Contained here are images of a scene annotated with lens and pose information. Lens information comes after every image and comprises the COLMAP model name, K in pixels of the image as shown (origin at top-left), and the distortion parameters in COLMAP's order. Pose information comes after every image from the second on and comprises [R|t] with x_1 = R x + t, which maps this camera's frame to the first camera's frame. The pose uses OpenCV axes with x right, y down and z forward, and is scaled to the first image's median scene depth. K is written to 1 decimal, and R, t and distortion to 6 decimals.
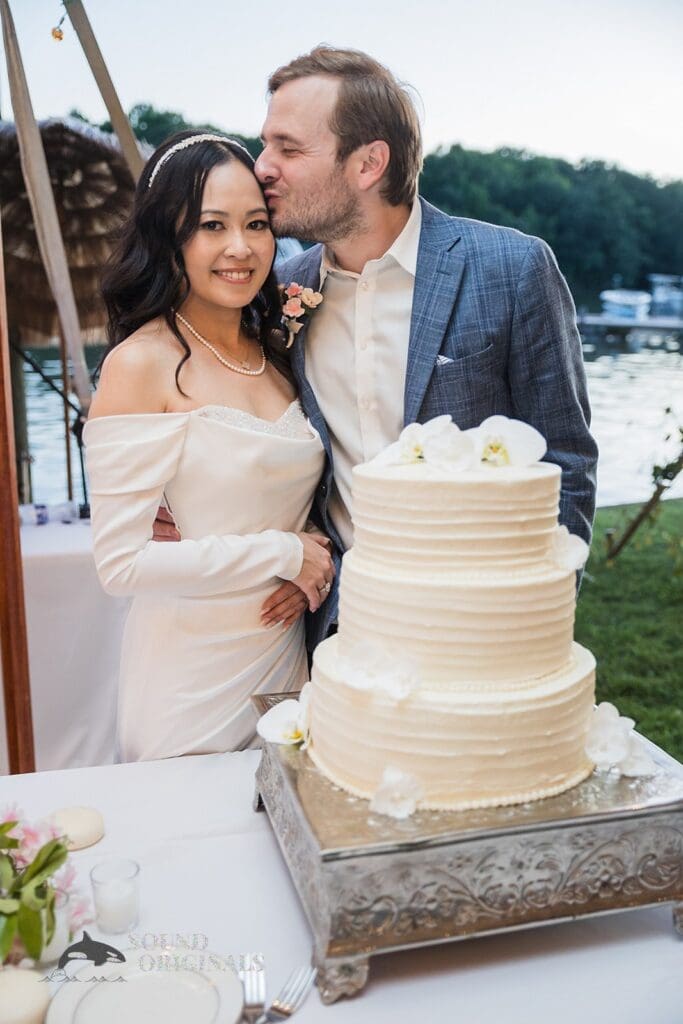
lens RADIAL K [[1070.9, 0, 341.5], [0, 1070.9, 512.0], [0, 0, 1]] dist [0.005419, -0.042329]
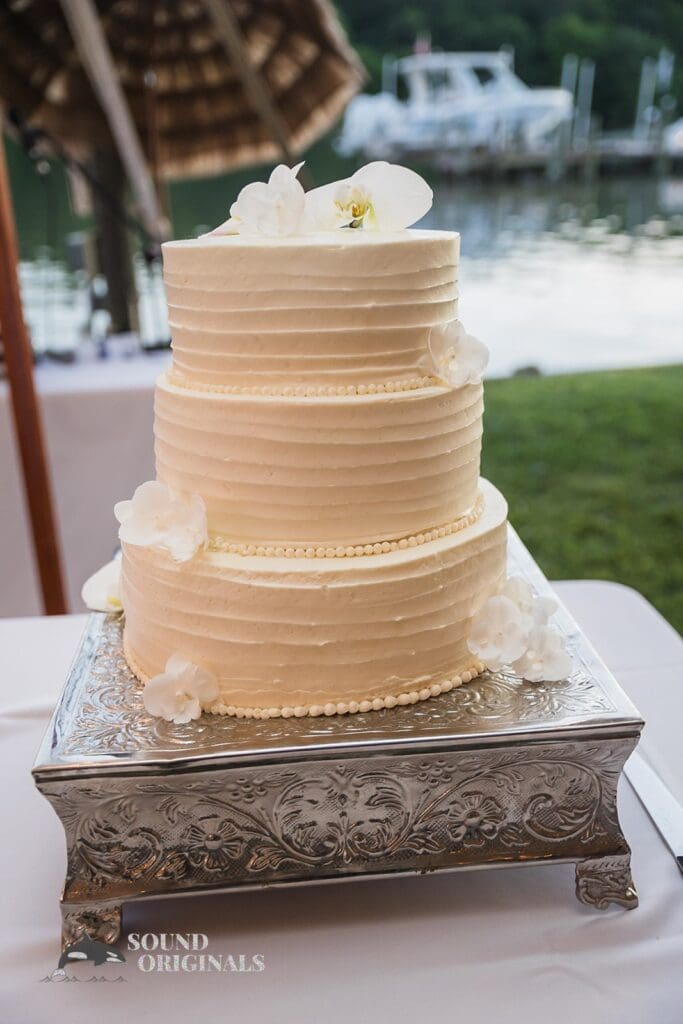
lens RADIAL K [[1070.9, 0, 341.5], [0, 1070.9, 512.0], [0, 0, 1]] dist [0.005419, -0.042329]
pose [[0.986577, 0.033878, -0.159745, 0.269366], [-0.009474, 0.988470, 0.151119, 0.033515], [0.163023, -0.147577, 0.975523, 0.329095]]
